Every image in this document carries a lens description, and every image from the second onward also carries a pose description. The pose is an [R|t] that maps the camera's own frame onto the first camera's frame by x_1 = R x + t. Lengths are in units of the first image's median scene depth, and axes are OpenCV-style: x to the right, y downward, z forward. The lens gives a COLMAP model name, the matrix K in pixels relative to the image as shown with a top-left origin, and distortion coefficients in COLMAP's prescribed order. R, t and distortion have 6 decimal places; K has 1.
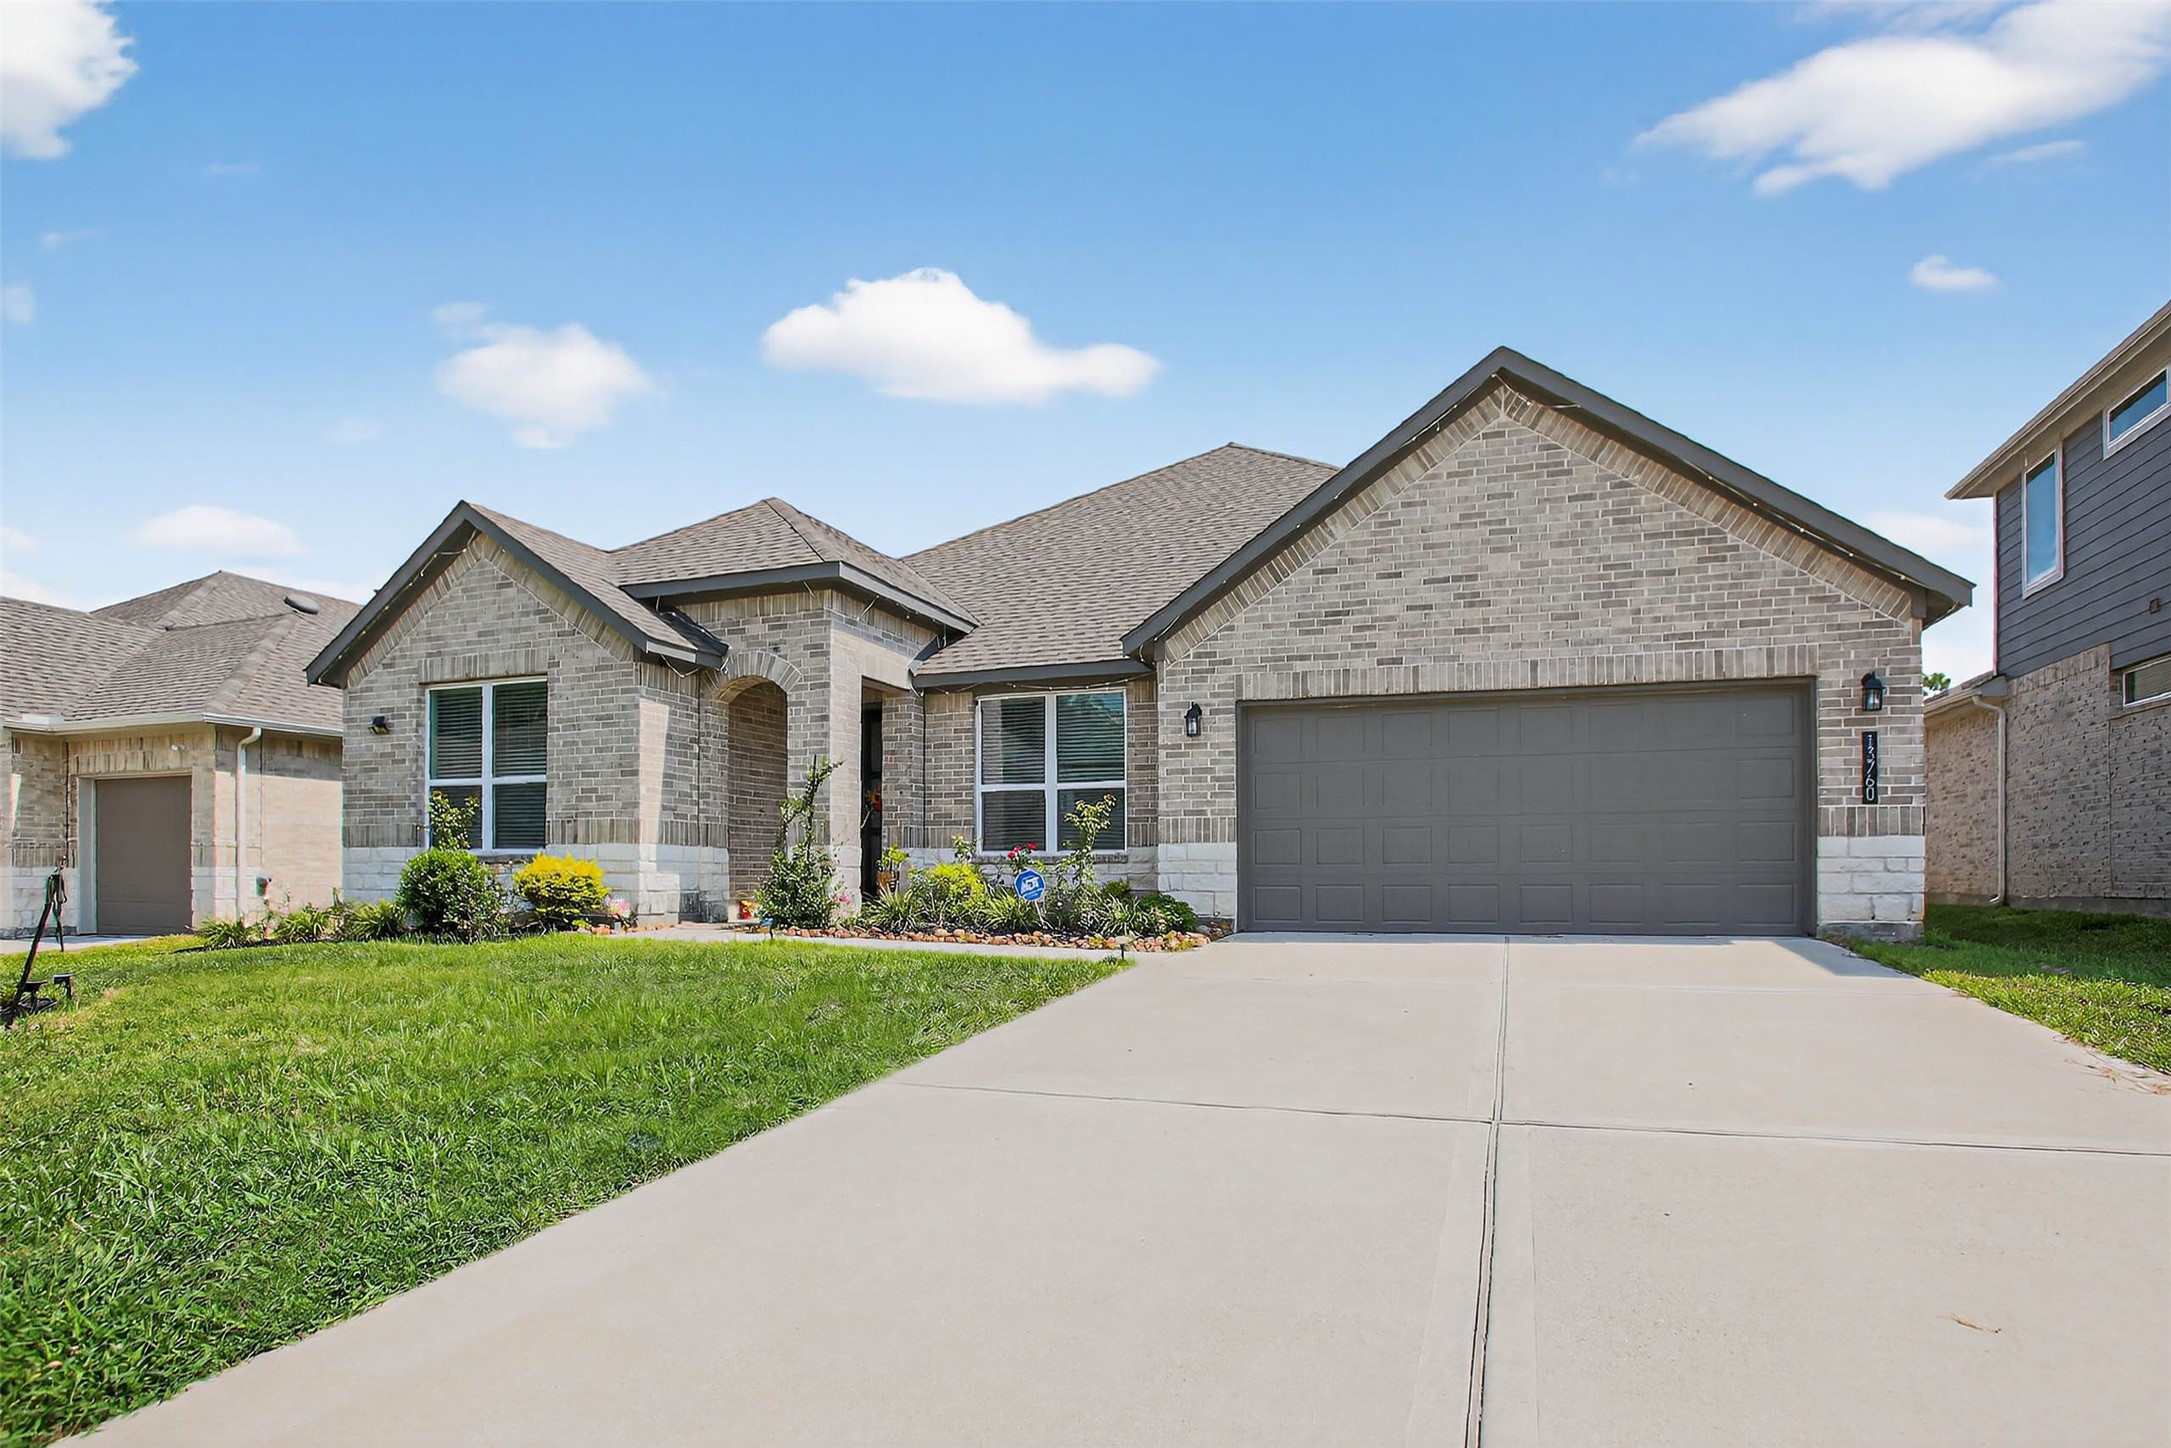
lens RADIAL K [[1128.0, 0, 1083.9], [0, 1128.0, 856.8], [0, 0, 1]] dist [-0.058793, 0.011014]
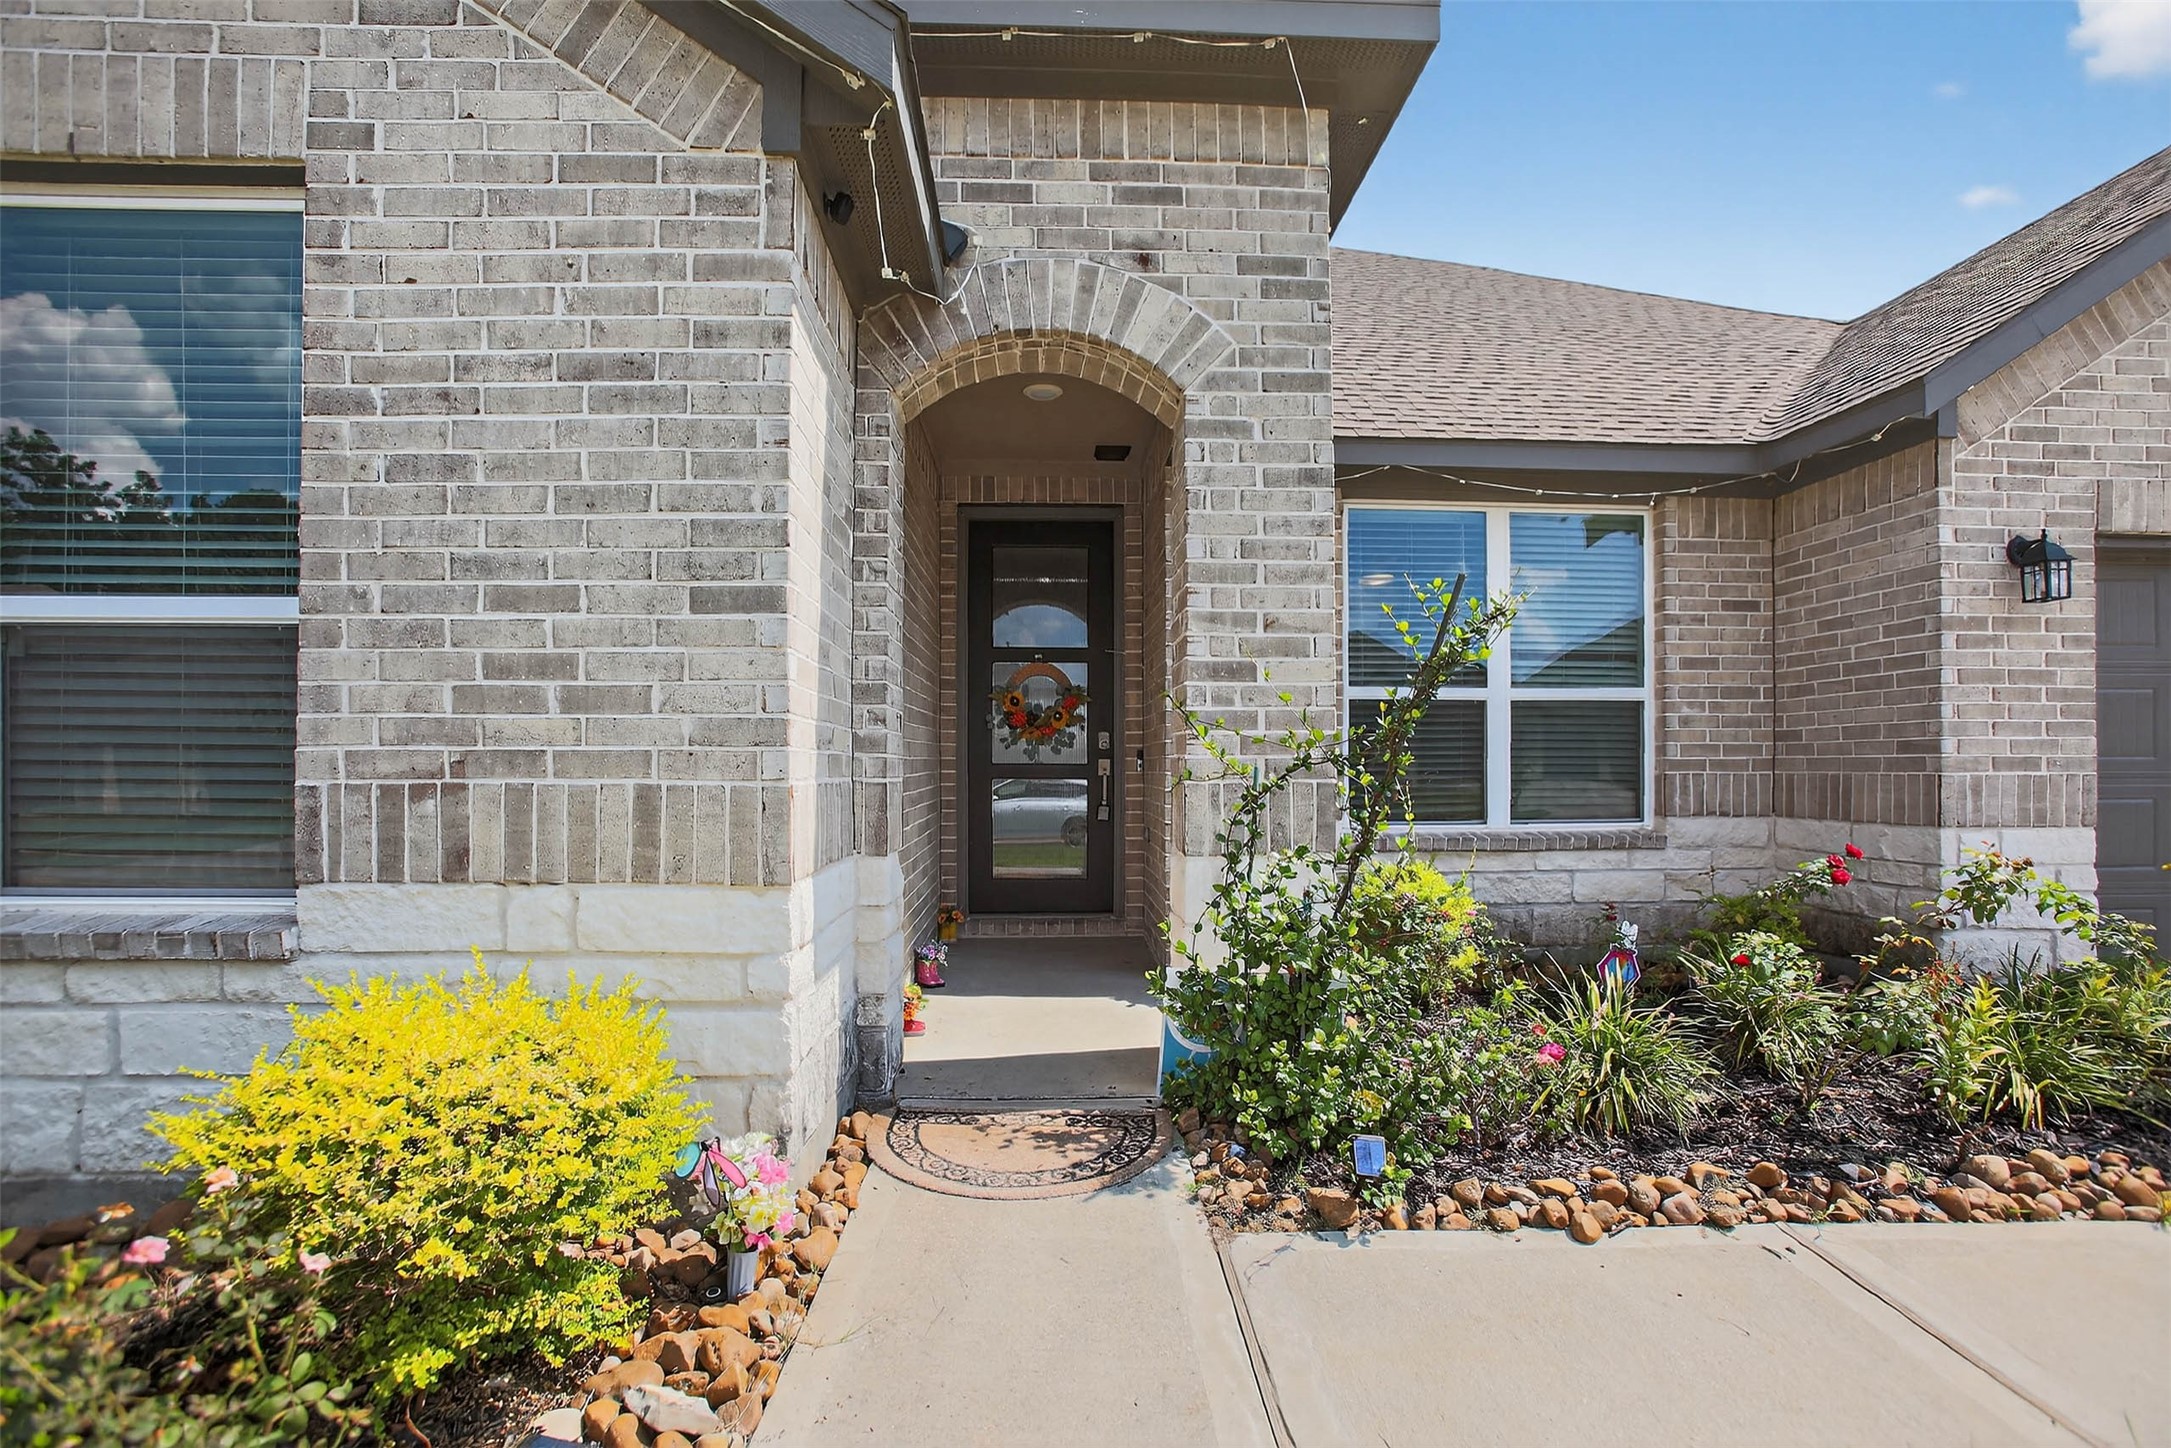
lens RADIAL K [[1000.4, 0, 1102.3], [0, 1000.4, 761.0], [0, 0, 1]] dist [-0.047128, 0.014786]
pose [[0.927518, 0.001789, 0.373775, -0.400995], [-0.006579, 0.999912, 0.011539, -0.041264], [-0.373721, -0.013162, 0.927448, 0.742008]]
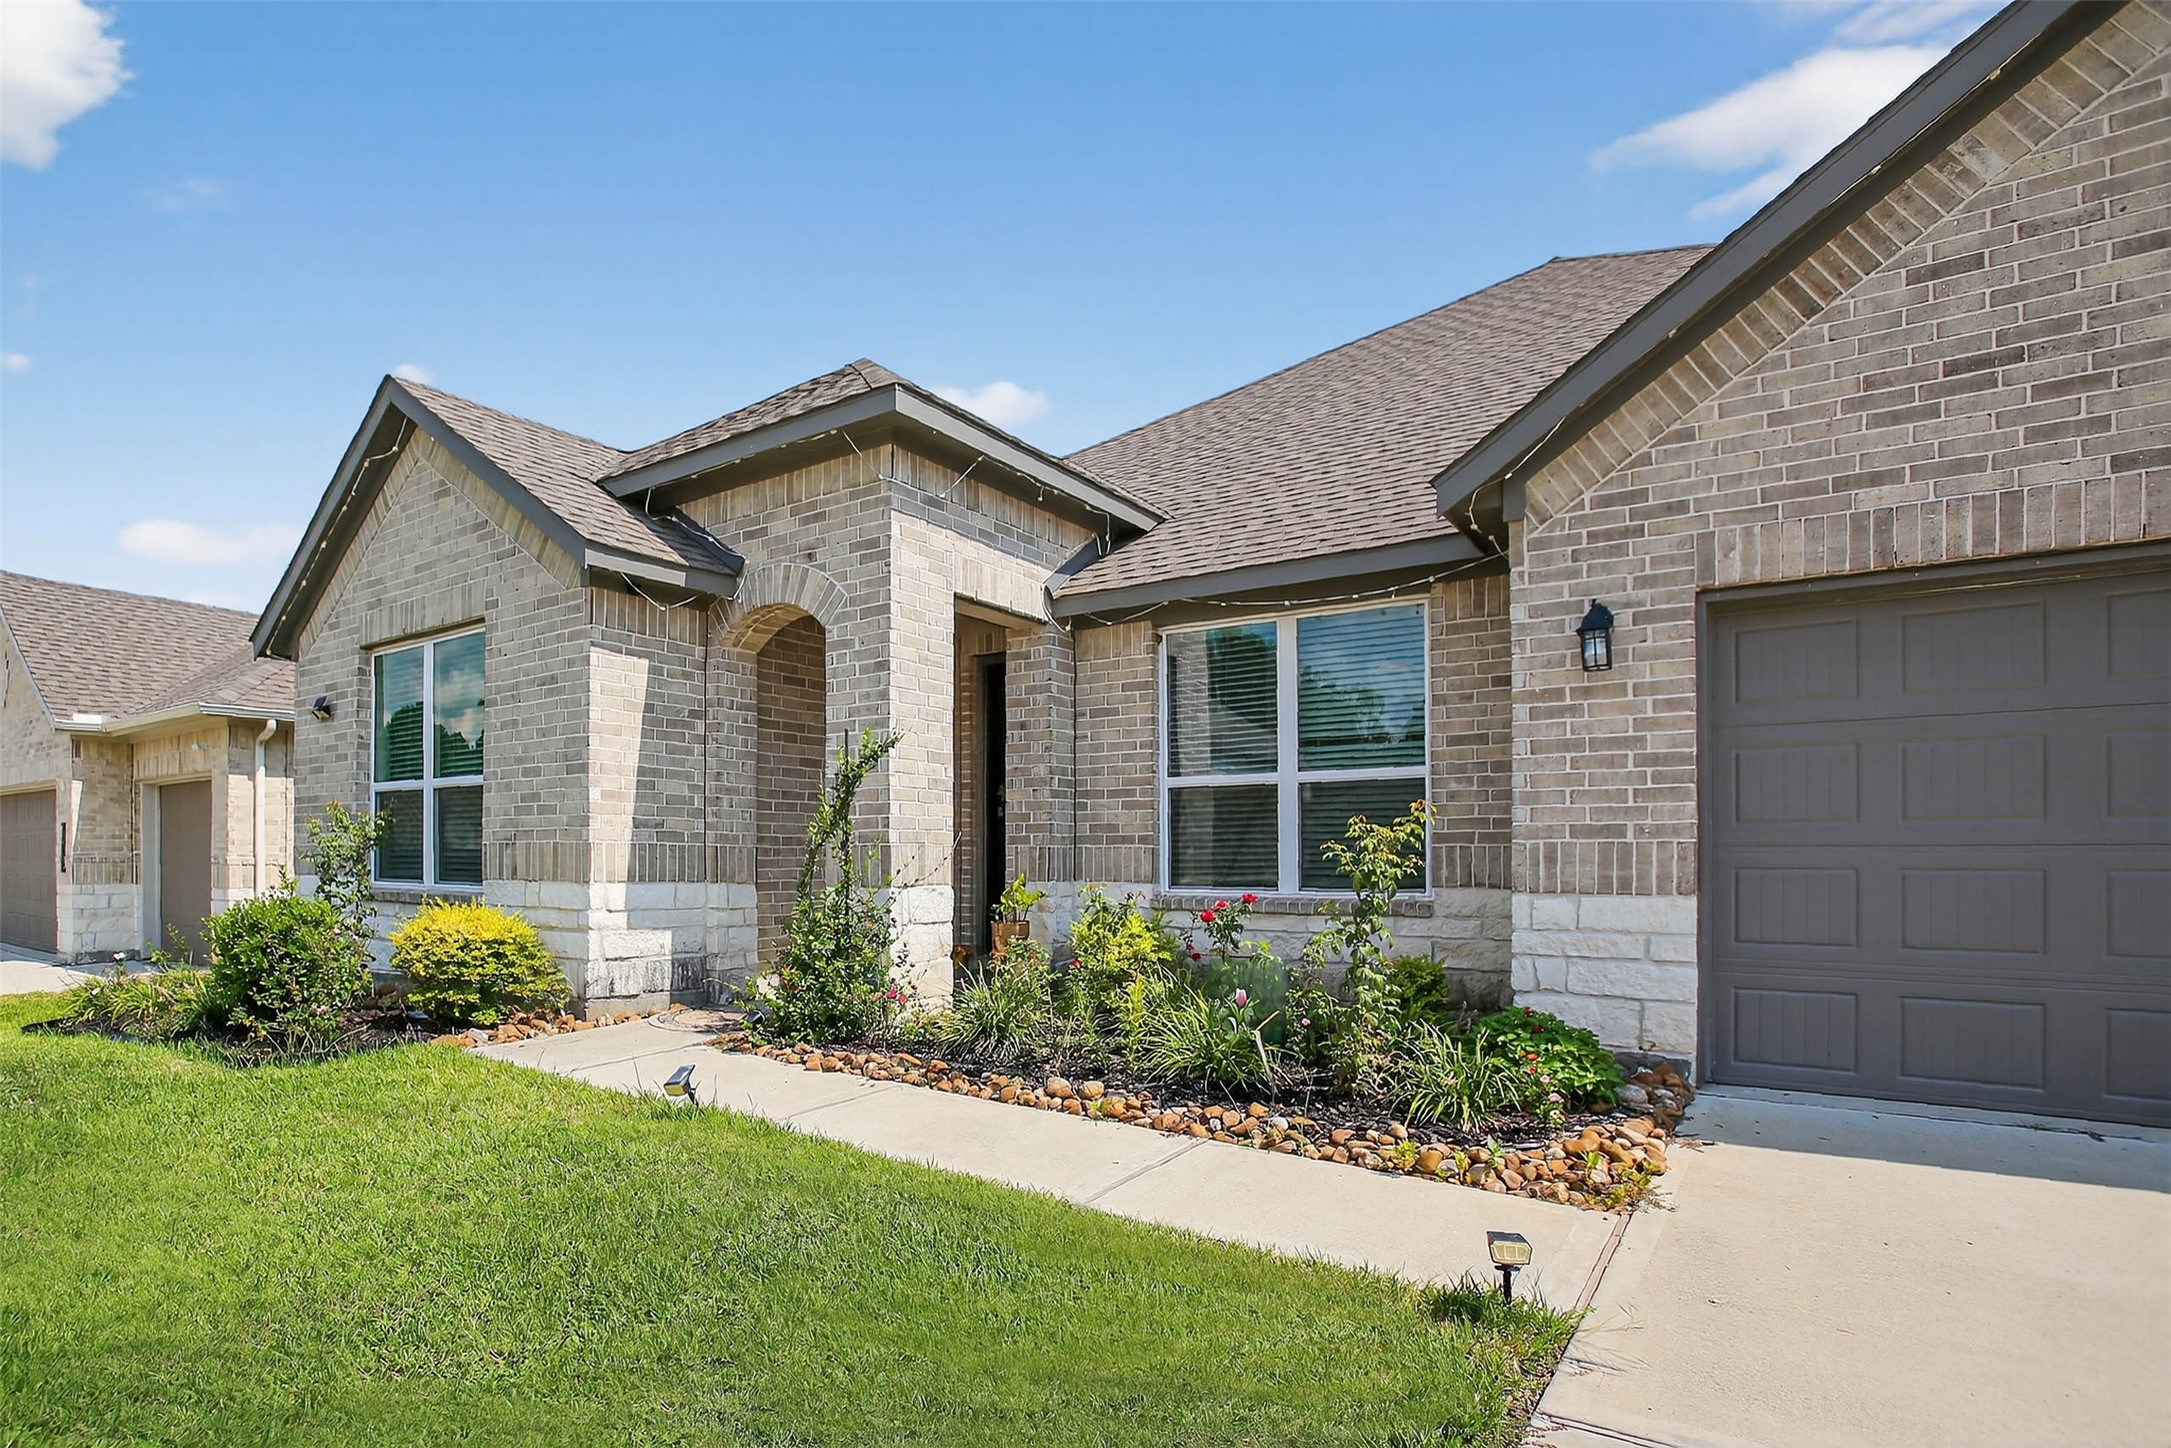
lens RADIAL K [[1128.0, 0, 965.3], [0, 1128.0, 856.9], [0, 0, 1]] dist [-0.058793, 0.011014]
pose [[0.953884, 0.004243, -0.300147, -0.015710], [-0.000026, 0.999901, 0.014055, -0.033828], [0.300177, -0.013399, 0.953790, 0.458211]]
